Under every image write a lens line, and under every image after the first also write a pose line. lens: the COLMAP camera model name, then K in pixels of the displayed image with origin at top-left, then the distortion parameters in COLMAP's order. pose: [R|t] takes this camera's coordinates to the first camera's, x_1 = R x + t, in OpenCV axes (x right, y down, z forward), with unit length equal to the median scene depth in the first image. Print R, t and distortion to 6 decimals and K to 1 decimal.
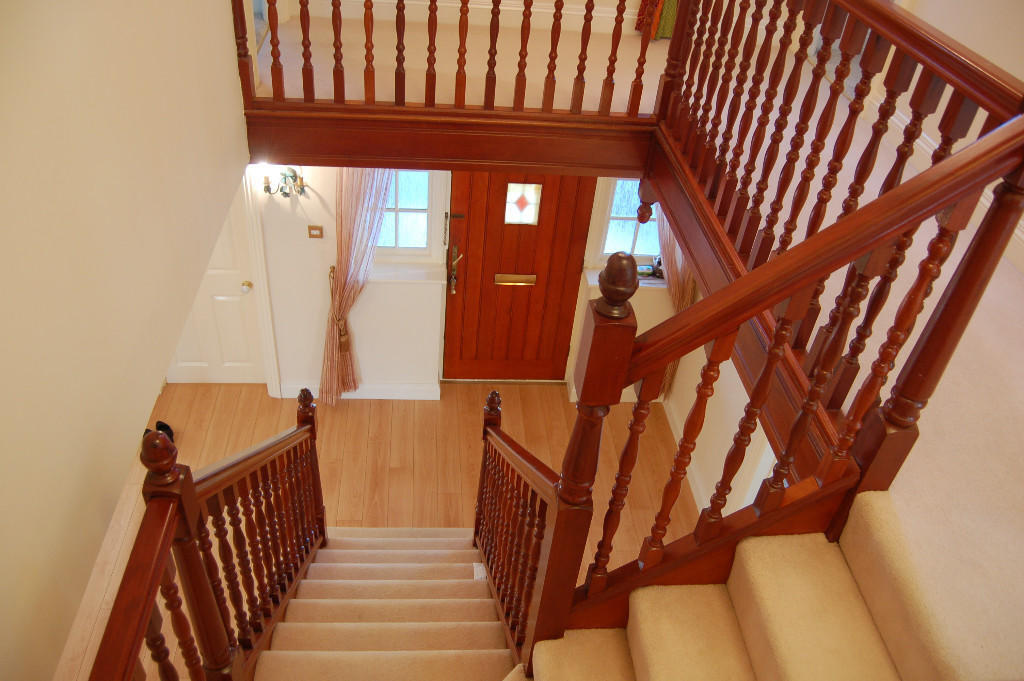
lens RADIAL K [[798.8, 0, 515.7], [0, 798.8, 354.0], [0, 0, 1]] dist [-0.095341, 0.036655]
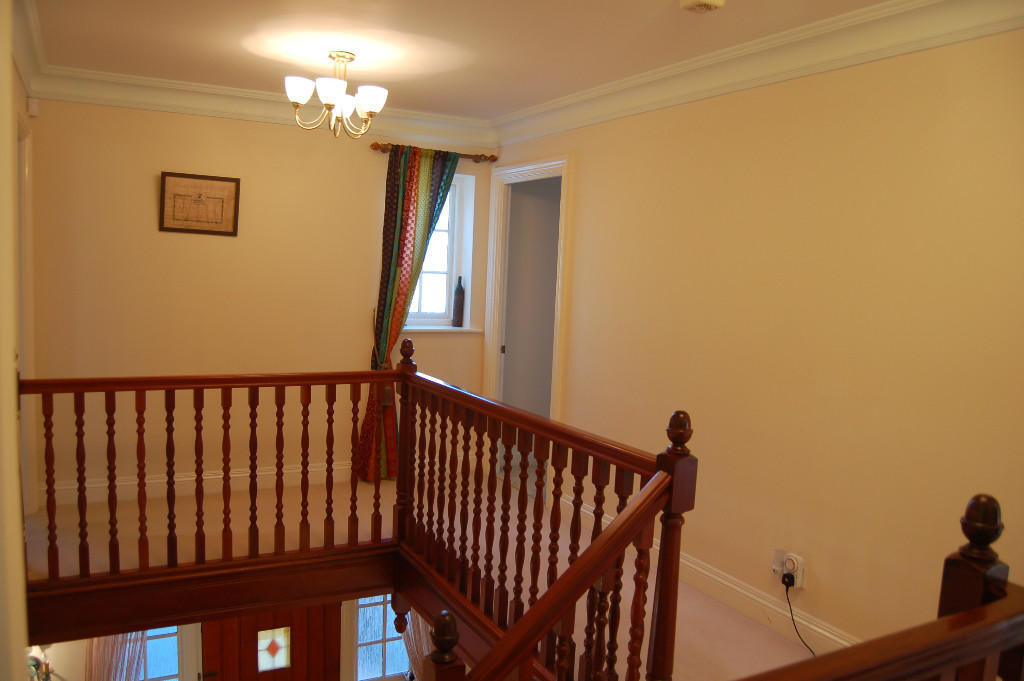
lens RADIAL K [[798.8, 0, 515.7], [0, 798.8, 354.0], [0, 0, 1]] dist [-0.095341, 0.036655]
pose [[0.913328, -0.086774, 0.397872, -0.120636], [0.281354, 0.840802, -0.462484, 0.077489], [-0.294400, 0.534343, 0.792342, -0.171971]]
